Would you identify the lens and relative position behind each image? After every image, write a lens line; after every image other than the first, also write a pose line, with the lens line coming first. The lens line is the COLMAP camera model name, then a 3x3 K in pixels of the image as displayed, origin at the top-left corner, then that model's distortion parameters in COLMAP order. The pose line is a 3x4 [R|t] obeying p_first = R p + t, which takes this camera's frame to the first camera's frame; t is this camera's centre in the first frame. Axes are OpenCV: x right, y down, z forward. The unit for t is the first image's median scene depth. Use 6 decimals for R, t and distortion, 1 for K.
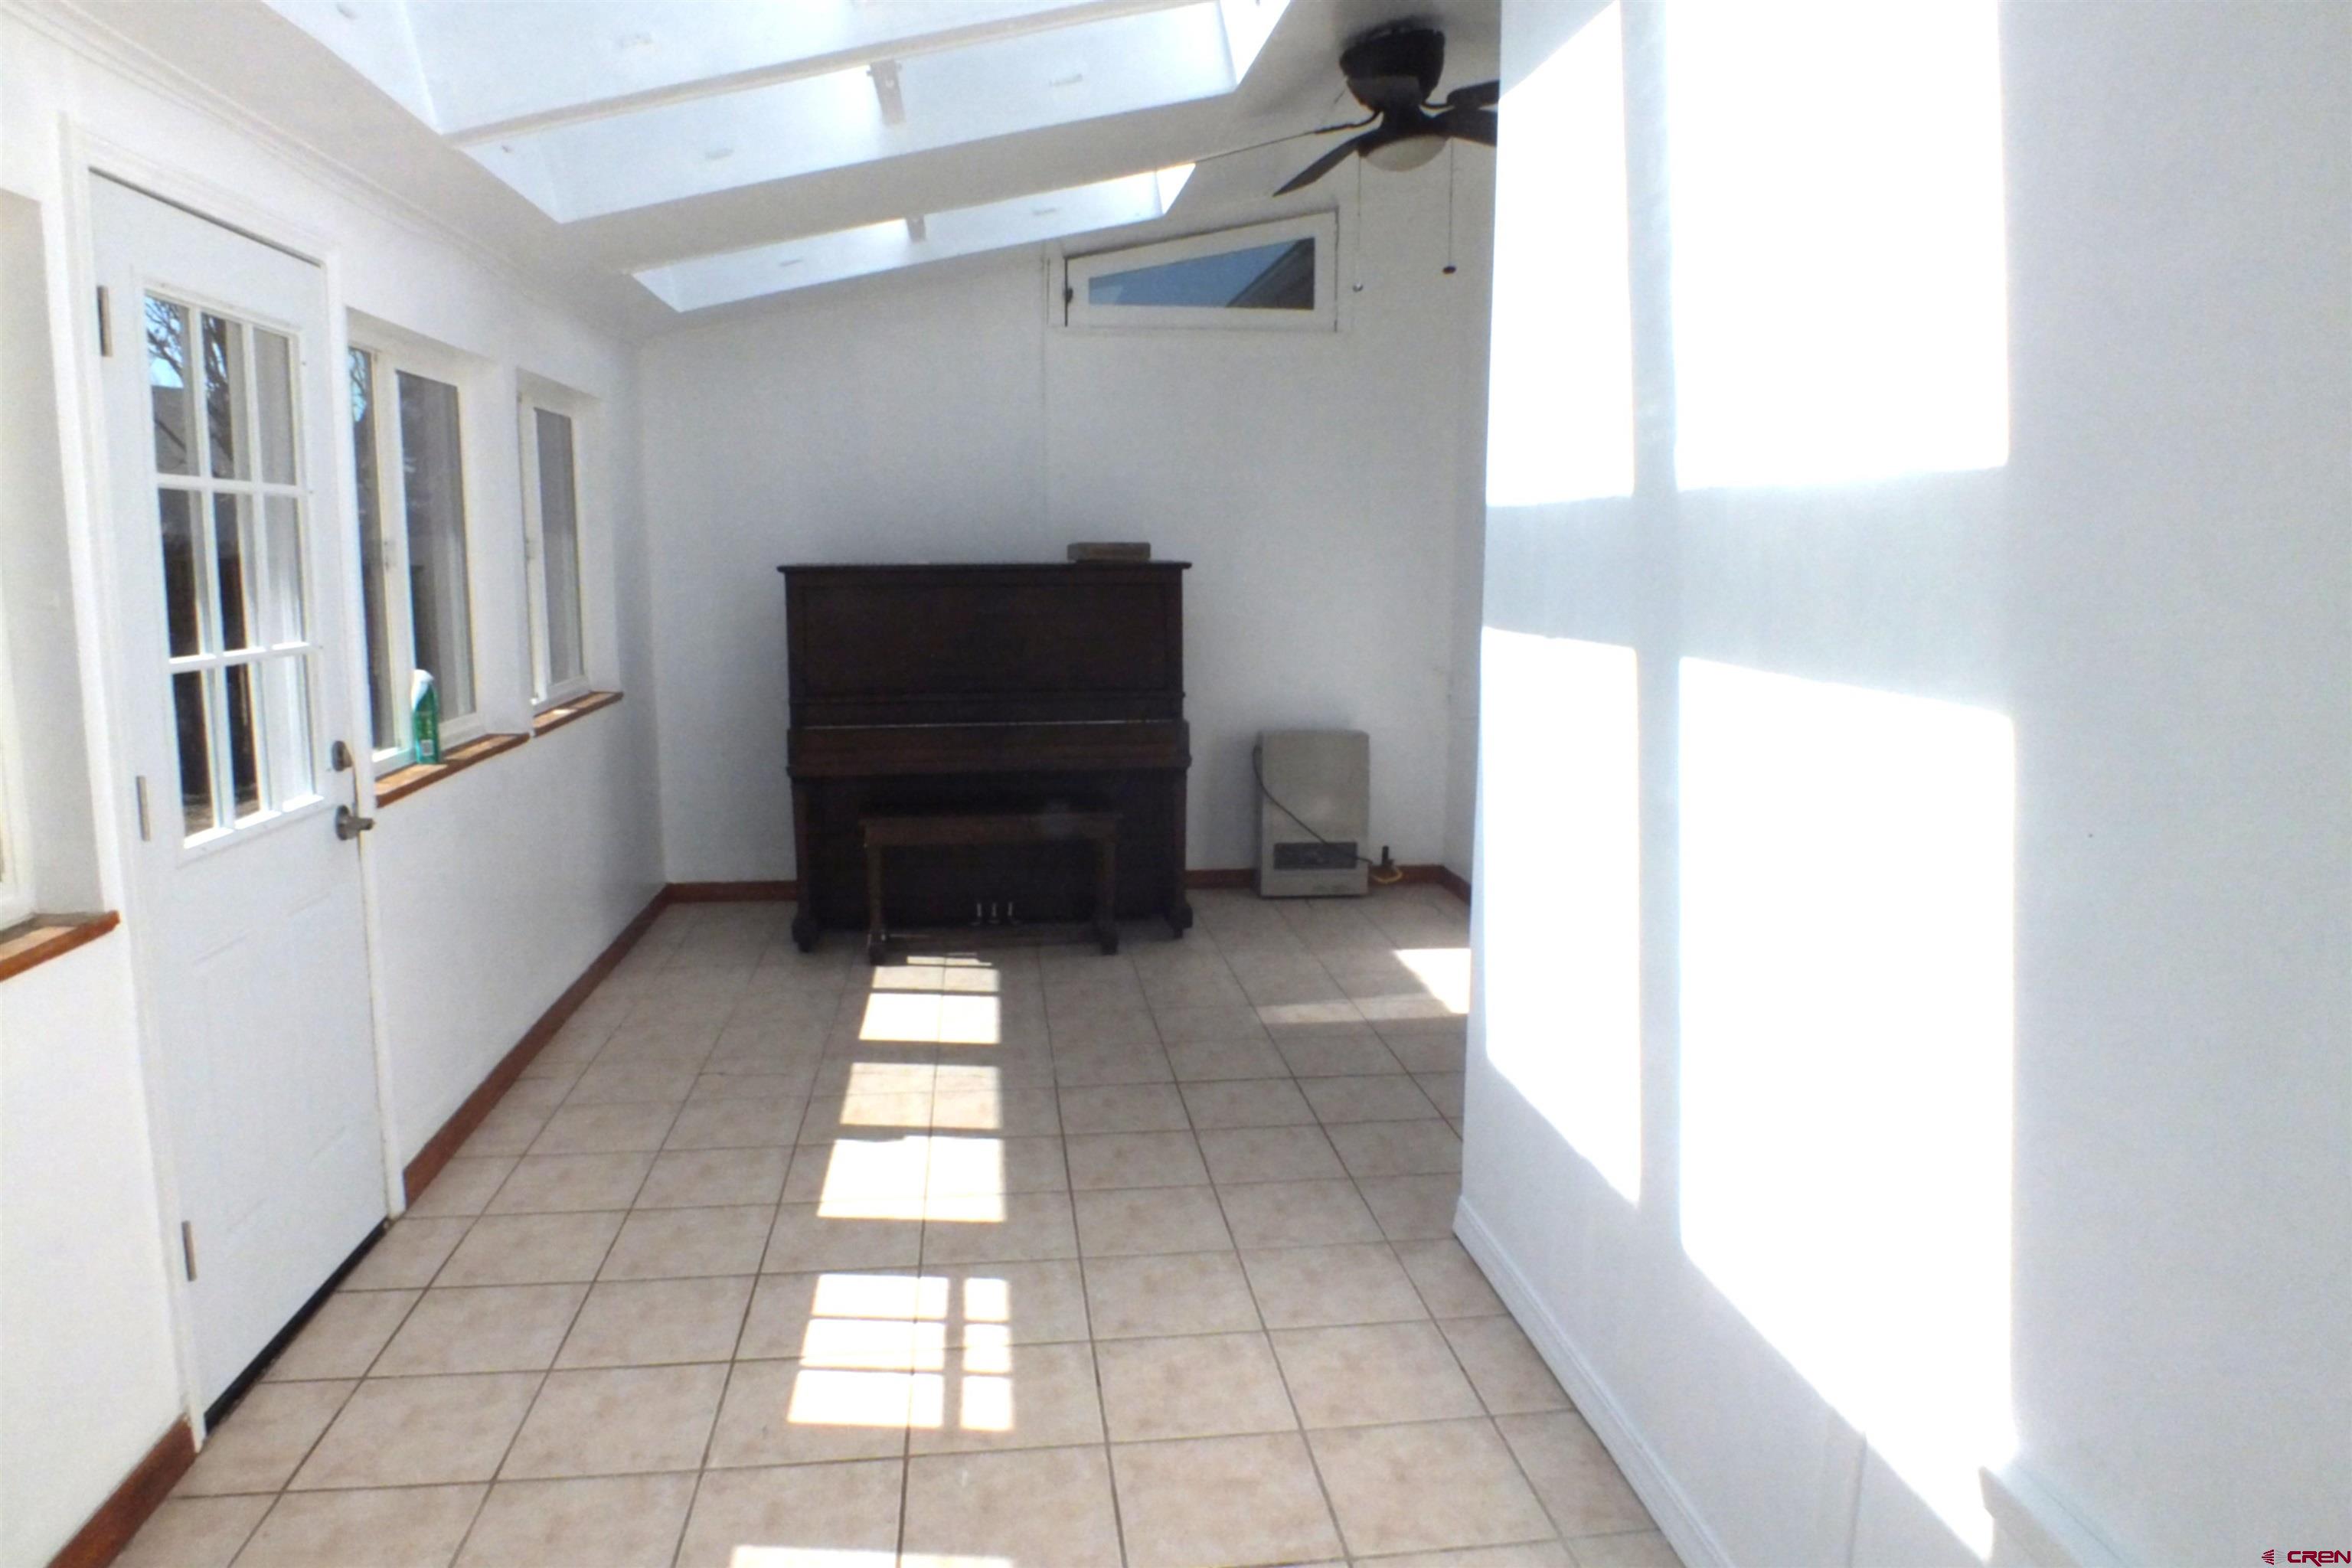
lens RADIAL K [[1529.1, 0, 1152.4], [0, 1529.1, 785.7], [0, 0, 1]] dist [-0.066831, 0.036836]
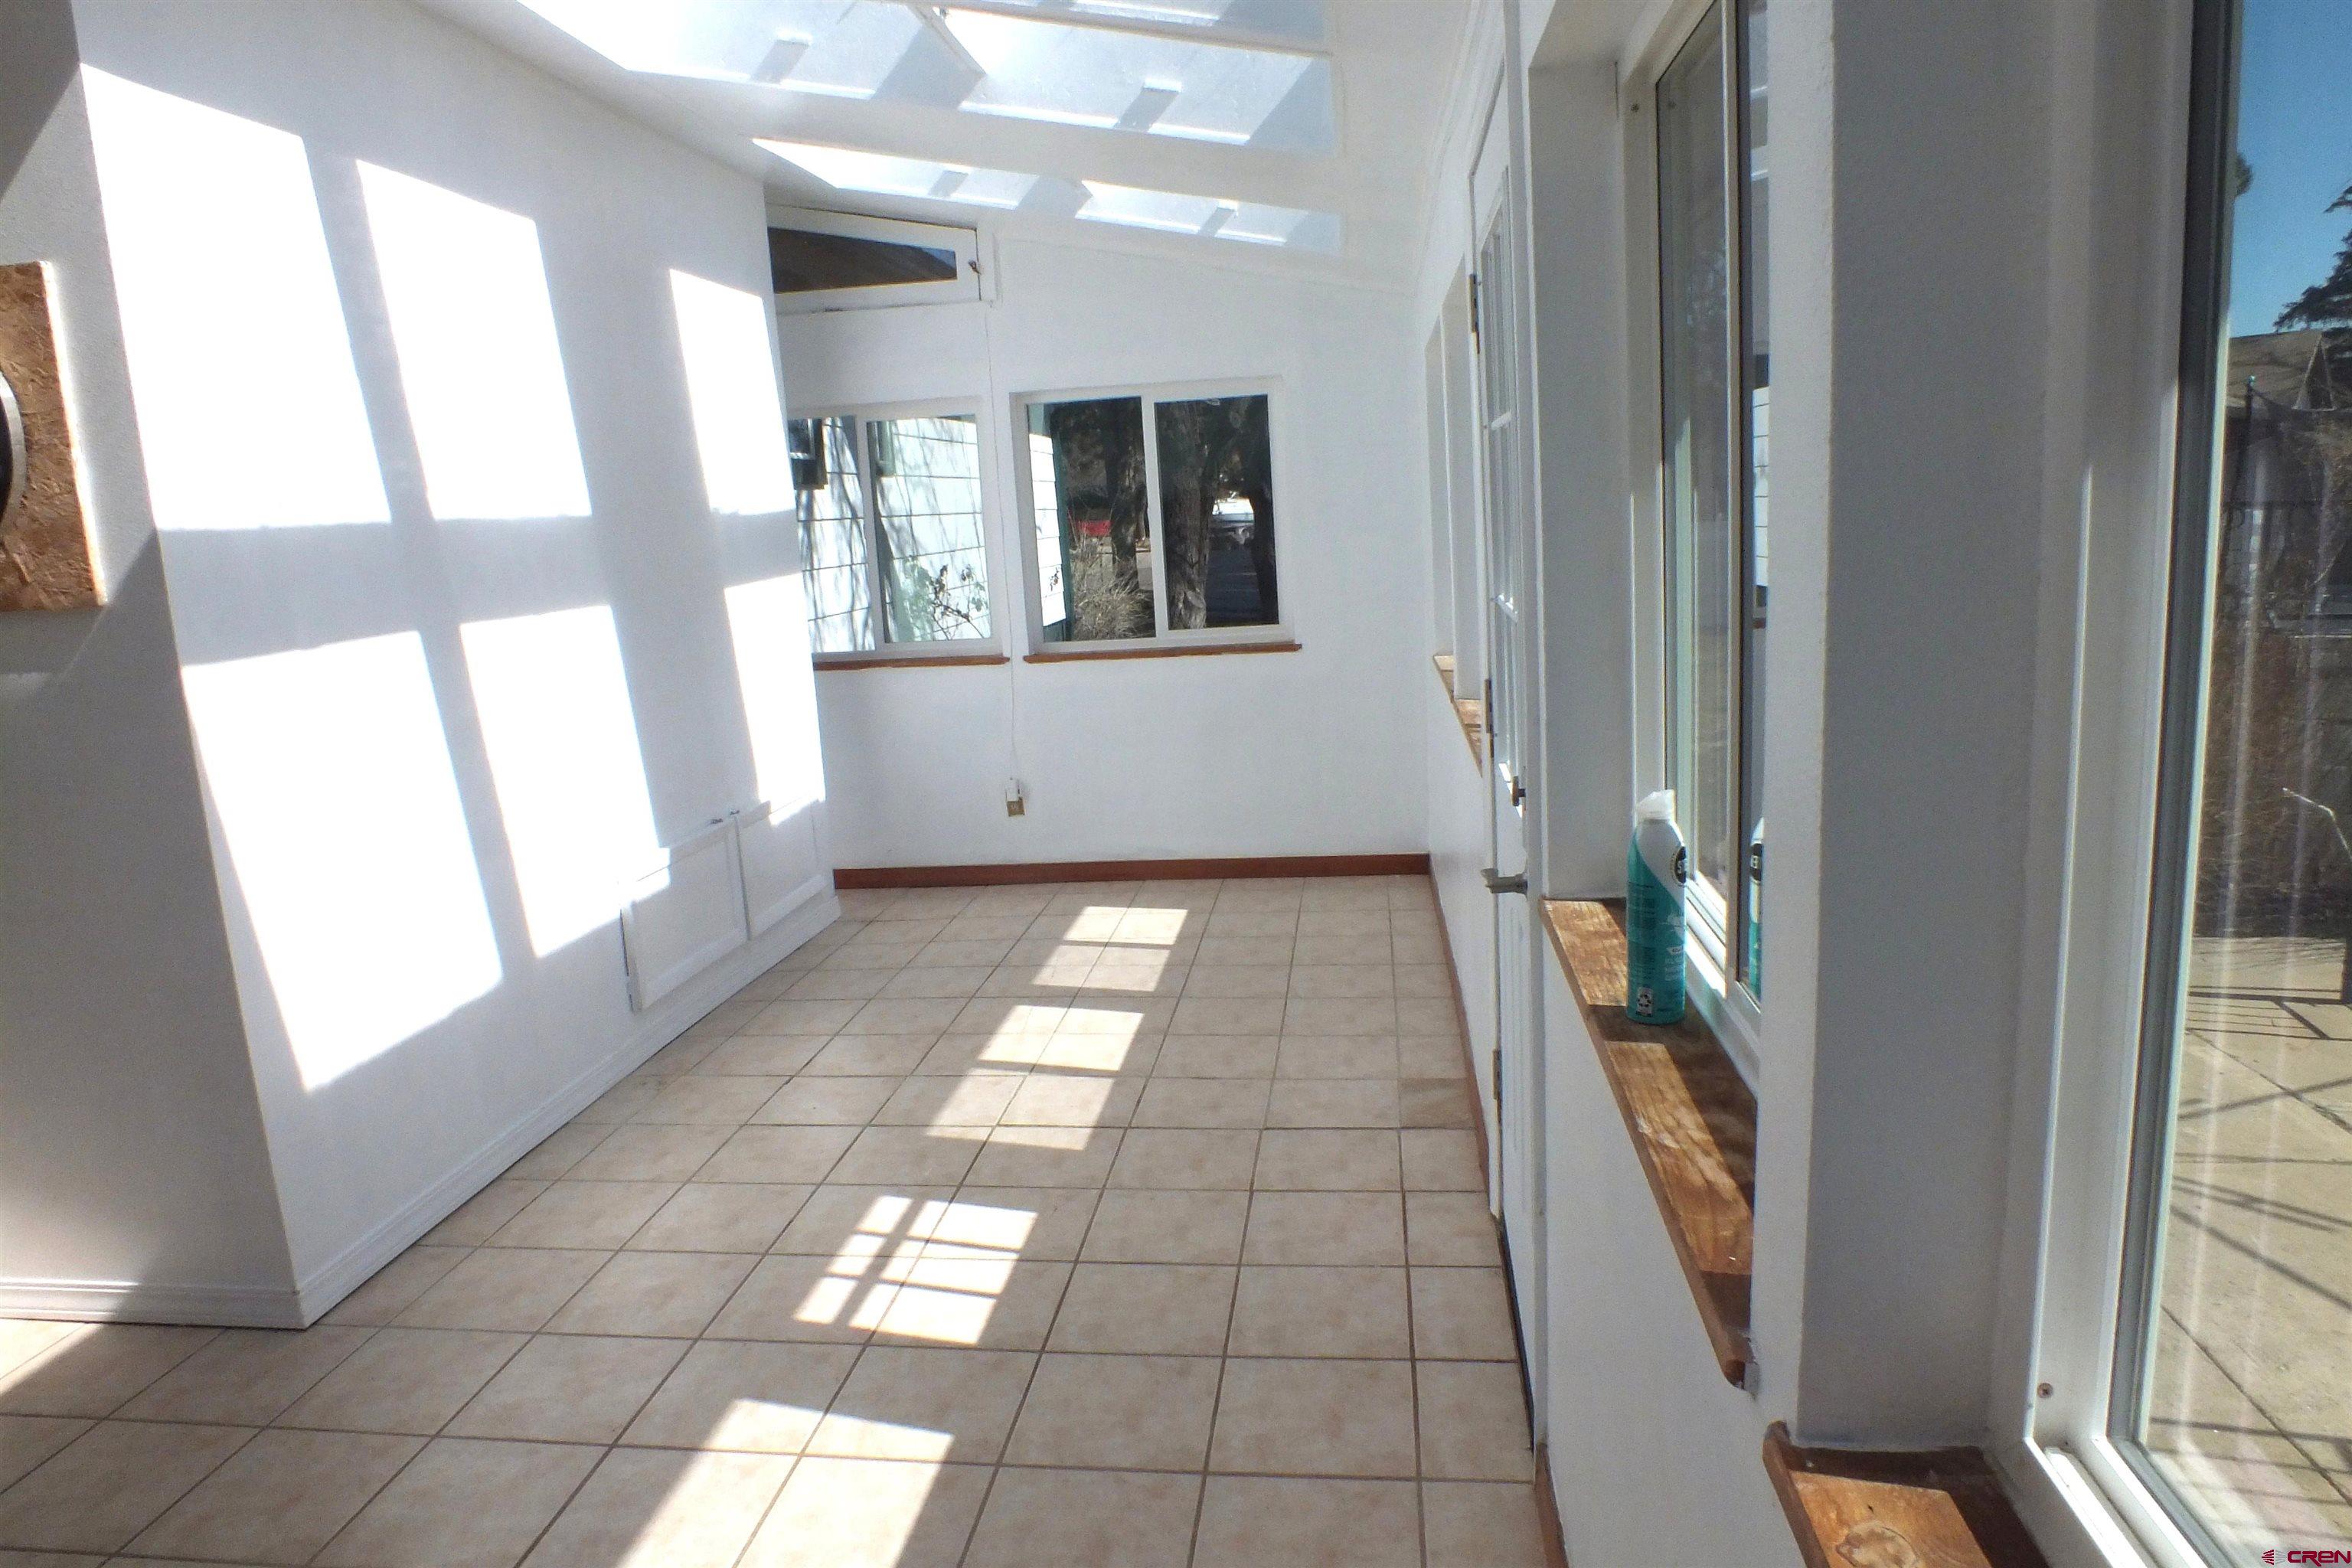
lens RADIAL K [[1529.1, 0, 1152.4], [0, 1529.1, 785.7], [0, 0, 1]] dist [-0.066831, 0.036836]
pose [[-0.967959, 0.007078, 0.251007, -0.600871], [0.091555, 0.940741, 0.326535, -0.297299], [-0.233821, 0.339053, -0.911247, 1.843562]]
